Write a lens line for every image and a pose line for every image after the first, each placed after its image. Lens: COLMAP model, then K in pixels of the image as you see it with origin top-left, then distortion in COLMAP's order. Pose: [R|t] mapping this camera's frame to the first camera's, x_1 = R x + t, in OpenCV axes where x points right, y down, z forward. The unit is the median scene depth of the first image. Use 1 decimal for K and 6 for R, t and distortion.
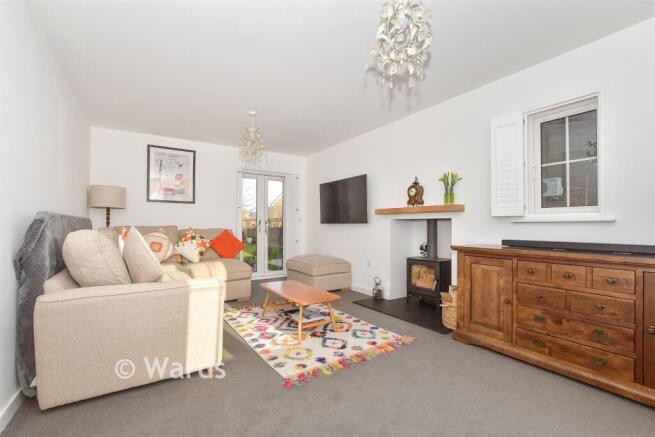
lens RADIAL K [[295.8, 0, 327.5], [0, 295.8, 218.5], [0, 0, 1]] dist [-0.000193, -0.000012]
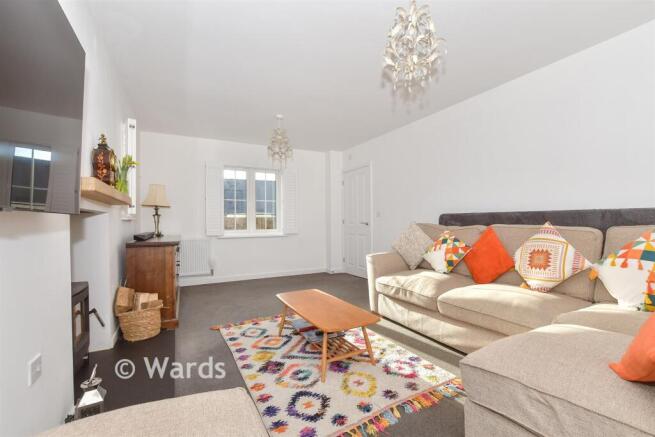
lens RADIAL K [[295.8, 0, 327.5], [0, 295.8, 218.5], [0, 0, 1]] dist [-0.000193, -0.000012]
pose [[-0.994337, 0.000092, 0.106271, -0.203708], [-0.003486, 0.999433, -0.033481, 0.043324], [-0.106214, -0.033662, -0.993773, 1.784948]]
